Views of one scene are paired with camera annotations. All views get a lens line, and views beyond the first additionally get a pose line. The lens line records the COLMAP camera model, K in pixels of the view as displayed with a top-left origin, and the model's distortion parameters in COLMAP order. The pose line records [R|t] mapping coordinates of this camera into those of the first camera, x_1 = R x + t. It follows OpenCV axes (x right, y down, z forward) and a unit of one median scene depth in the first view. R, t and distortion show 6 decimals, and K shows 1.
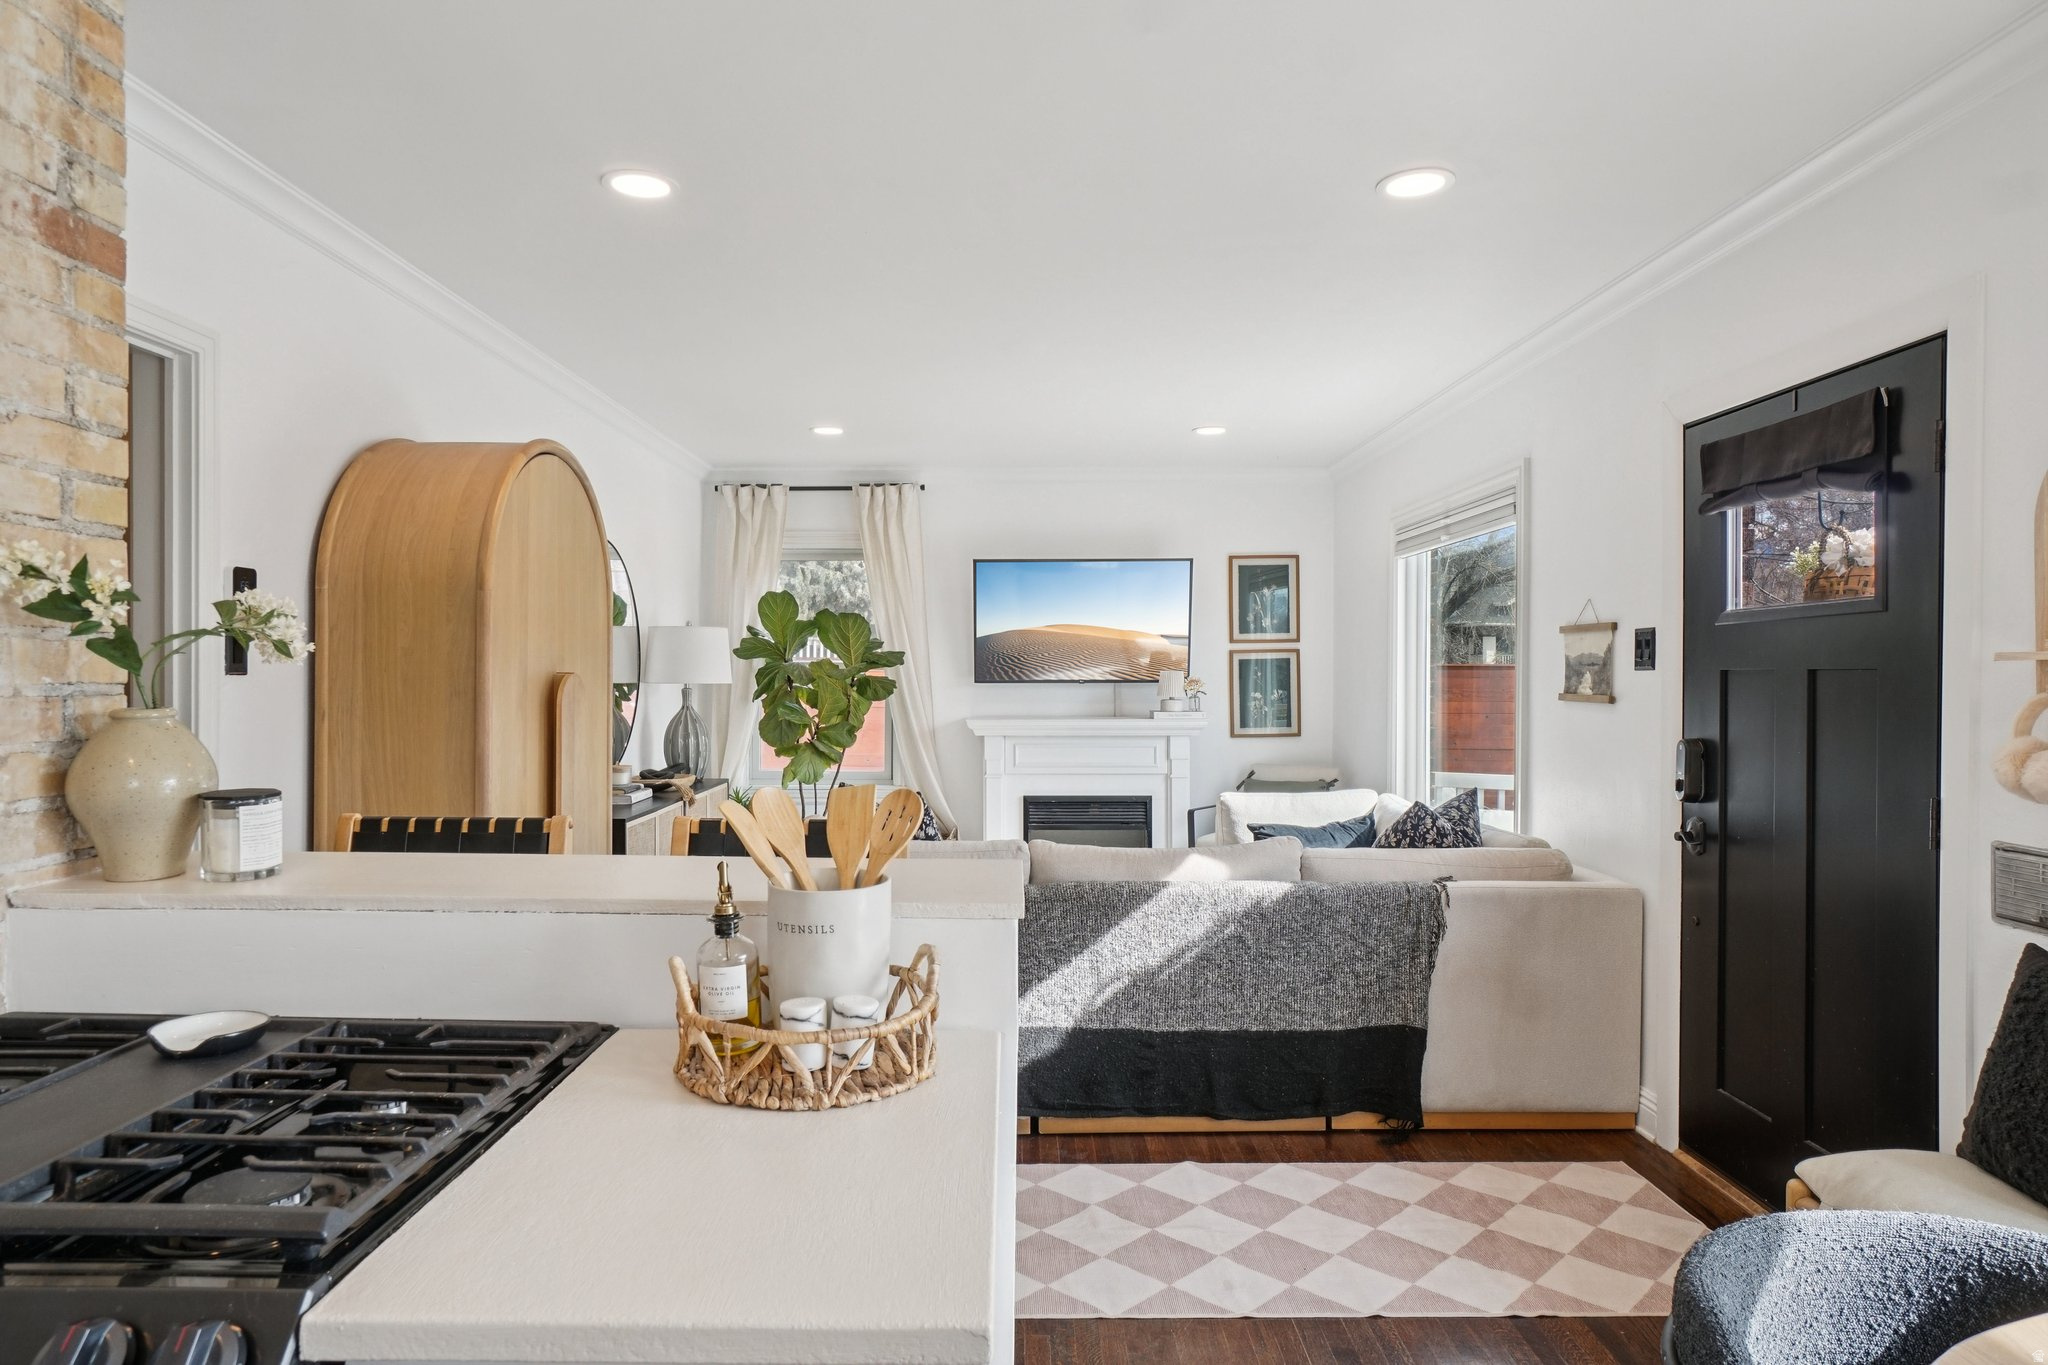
lens RADIAL K [[1191.0, 0, 1010.8], [0, 1191.0, 678.1], [0, 0, 1]] dist [-0.002392, 0.002246]
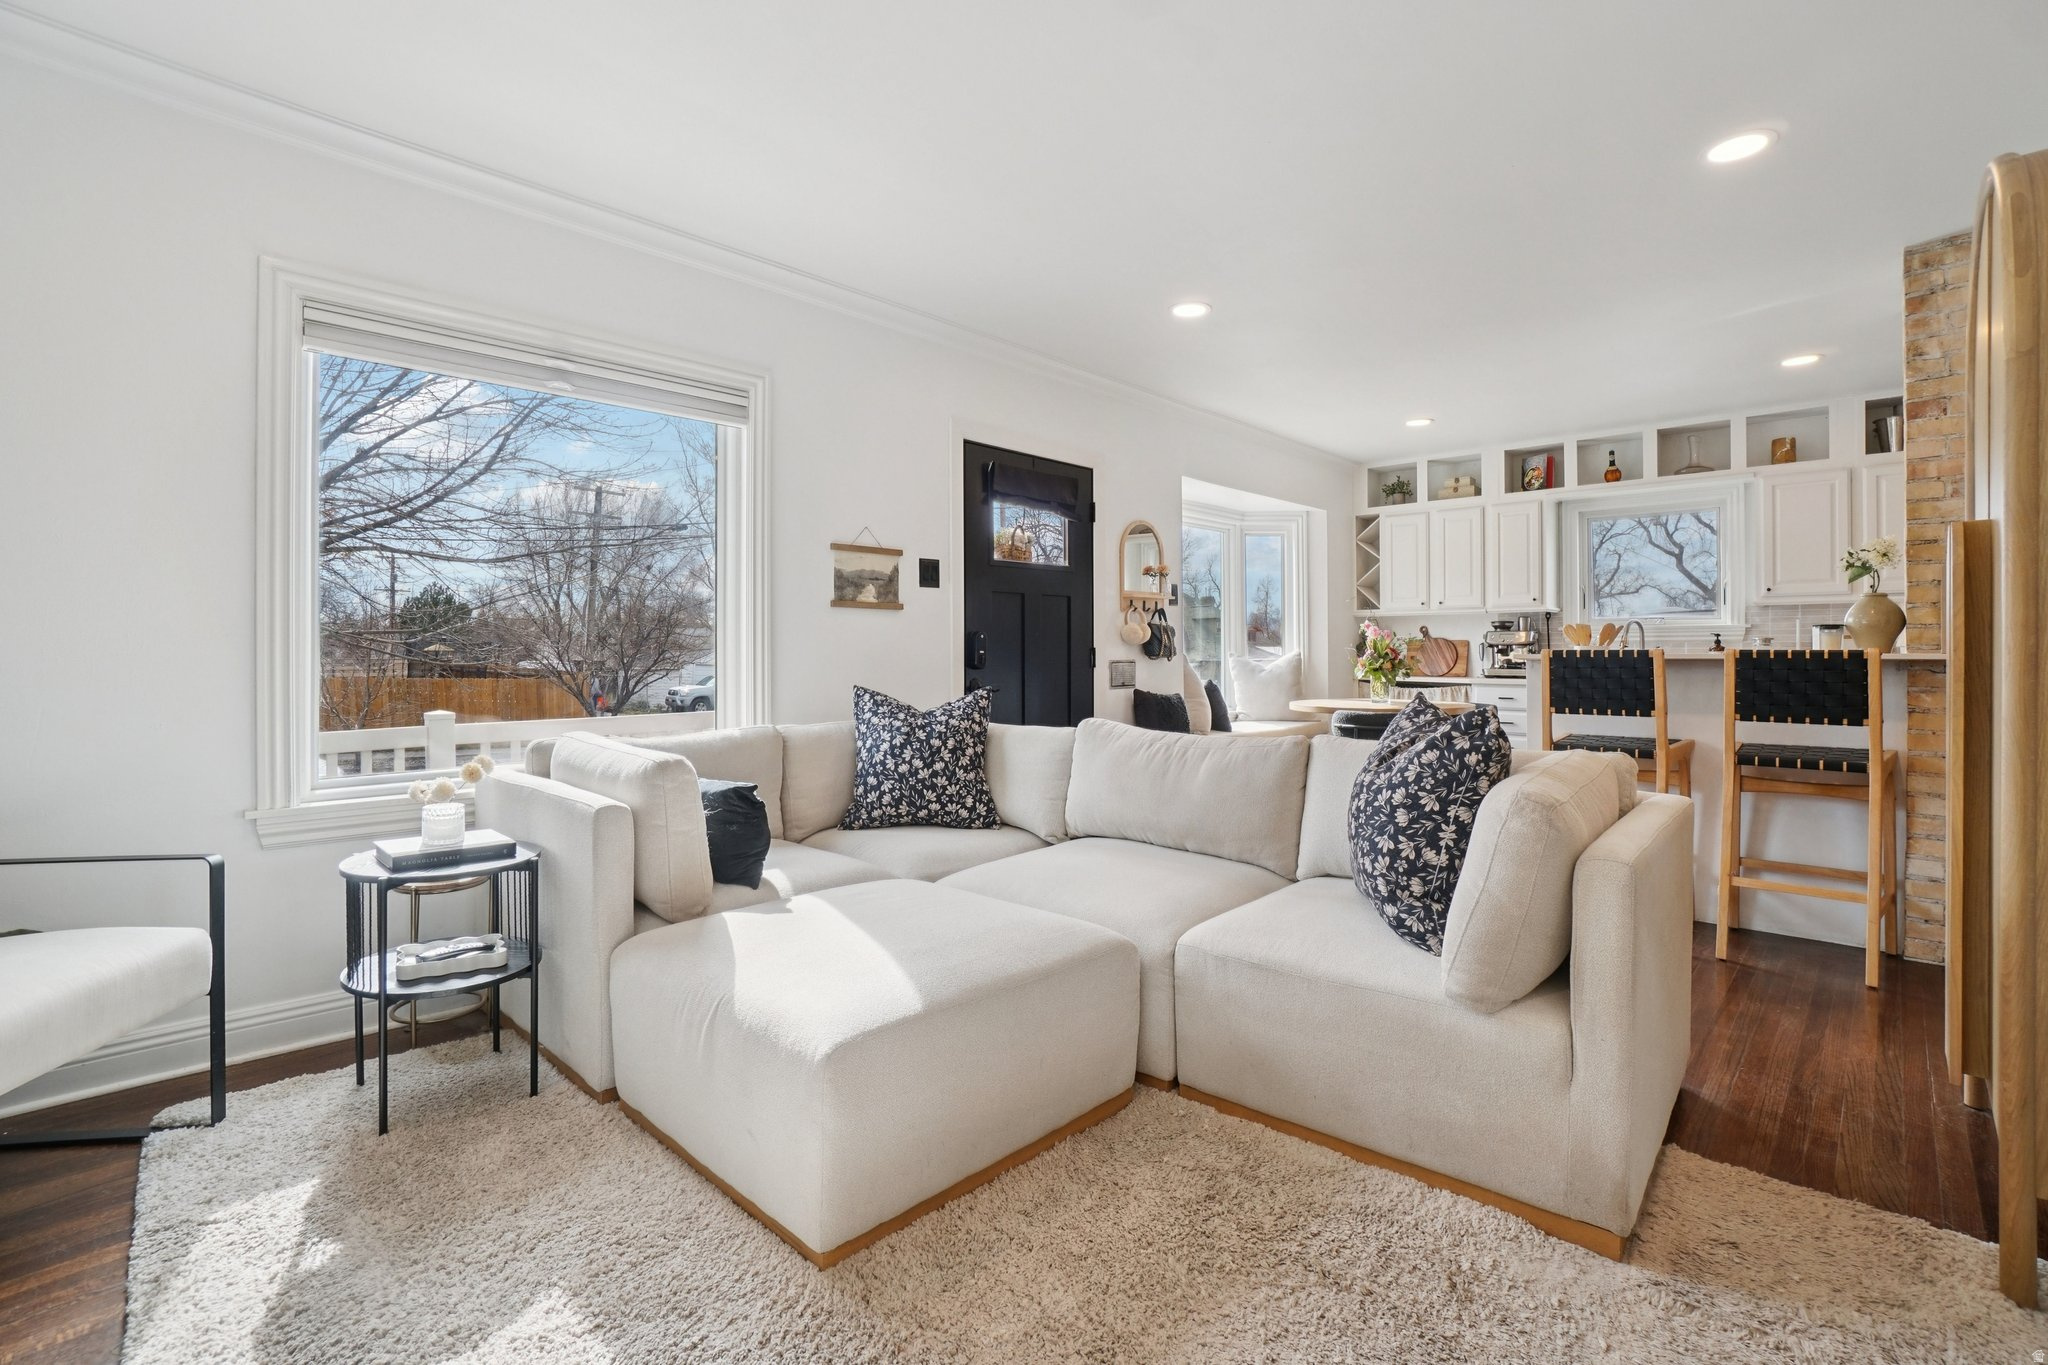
lens RADIAL K [[930.2, 0, 1009.8], [0, 930.2, 661.2], [0, 0, 1]] dist [-0.066239, 0.024680]
pose [[-0.720892, -0.008271, 0.692998, -0.329769], [0.002944, 0.999883, 0.014996, 0.066716], [-0.693041, 0.012851, -0.720784, 1.733398]]
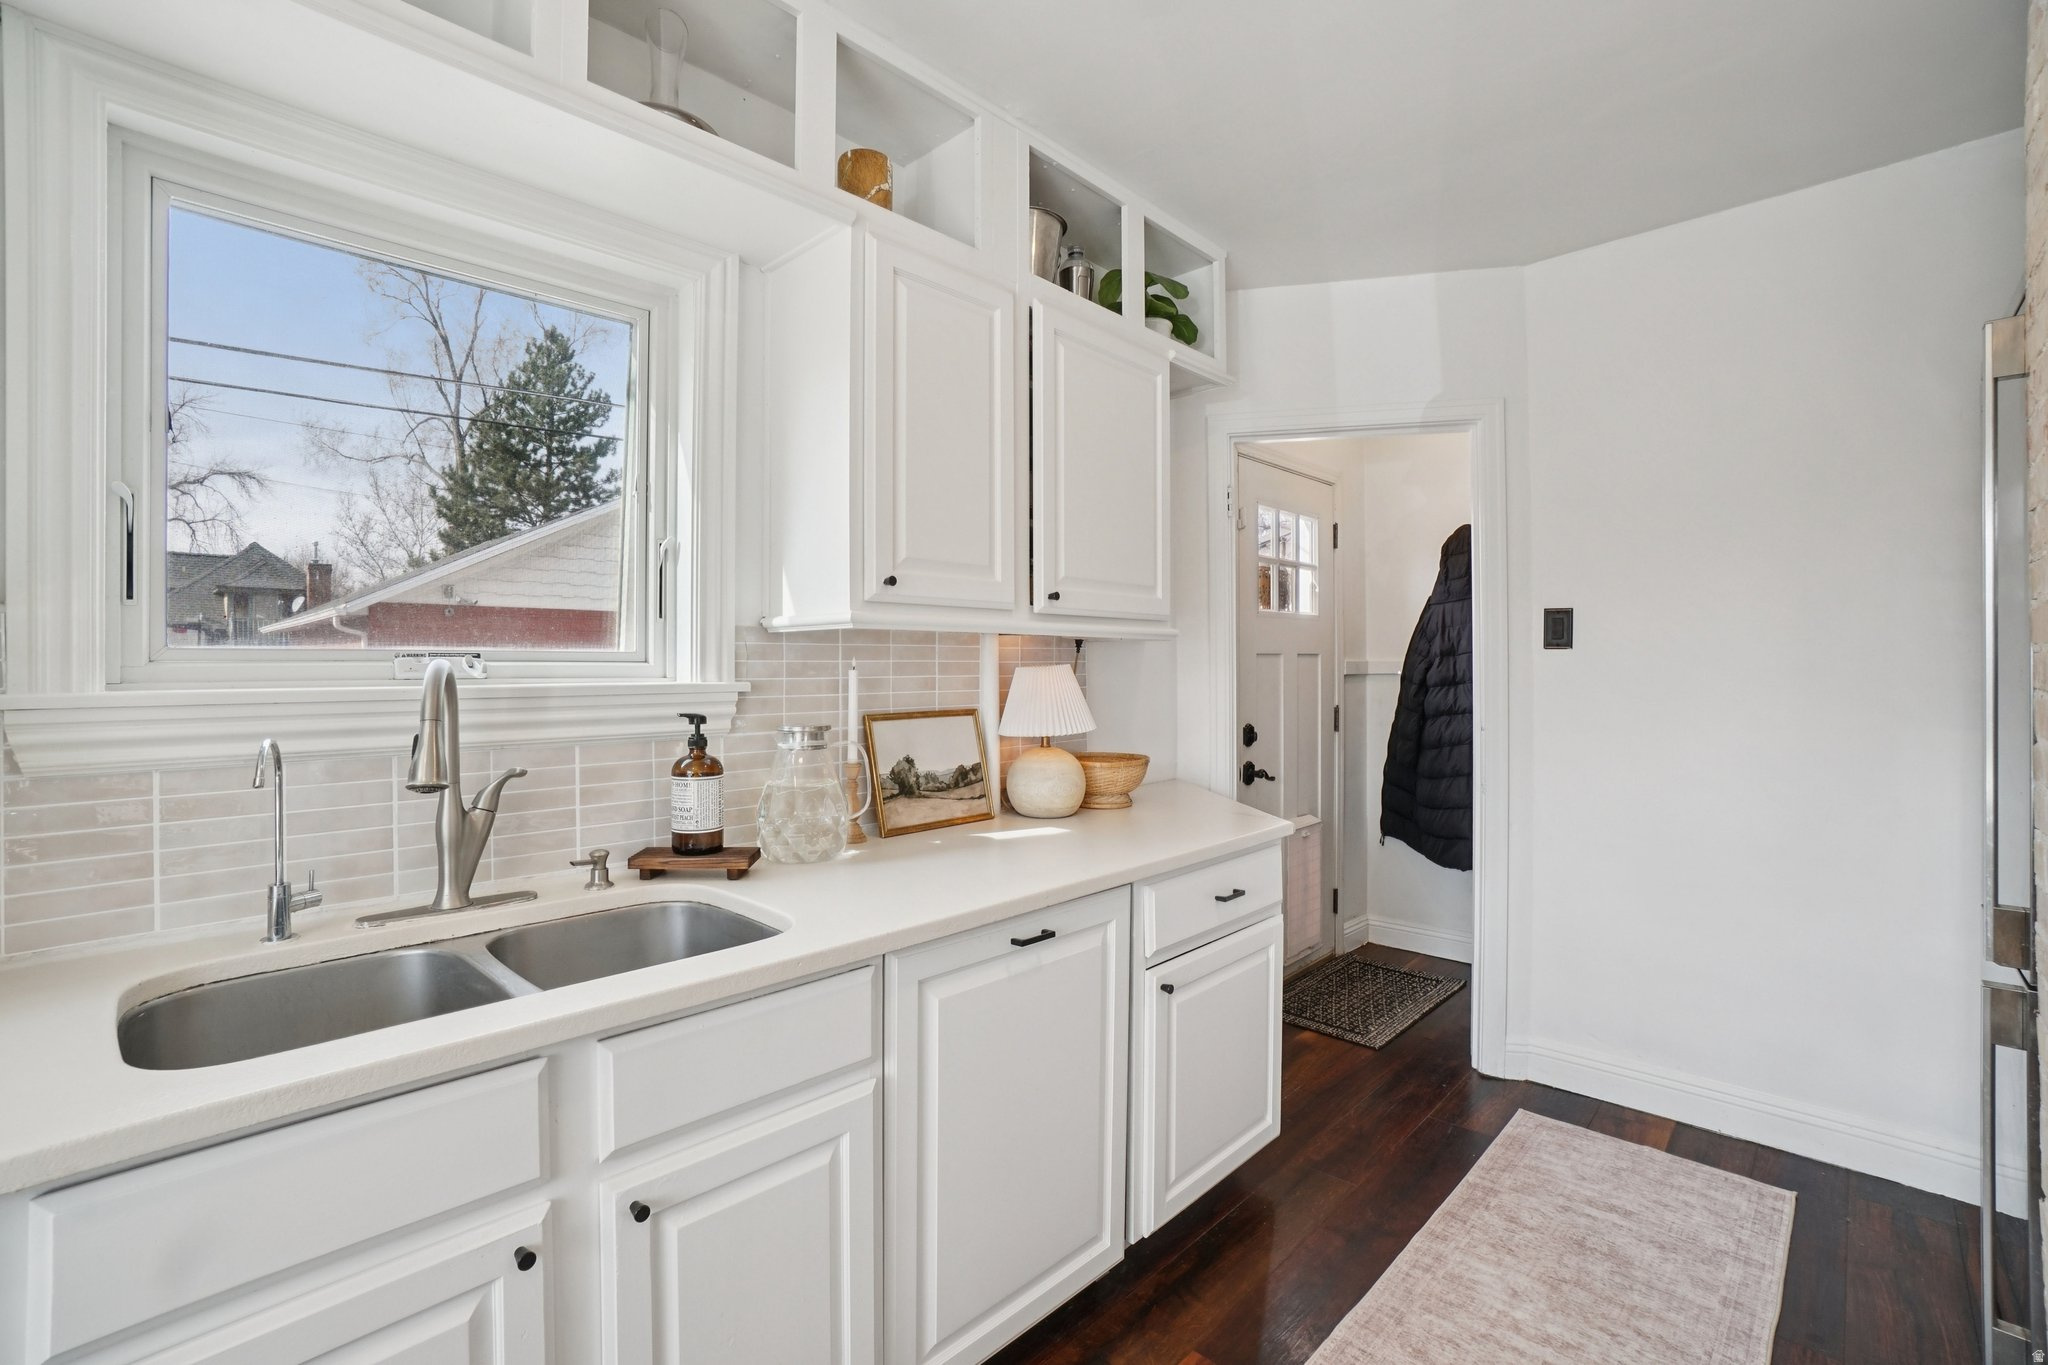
lens RADIAL K [[921.7, 0, 1010.7], [0, 921.7, 672.0], [0, 0, 1]] dist [-0.061007, 0.021234]
pose [[-0.695797, 0.004056, -0.718227, 0.102320], [-0.004029, 0.999946, 0.009549, 0.017463], [0.718227, 0.009538, -0.695743, 0.174228]]
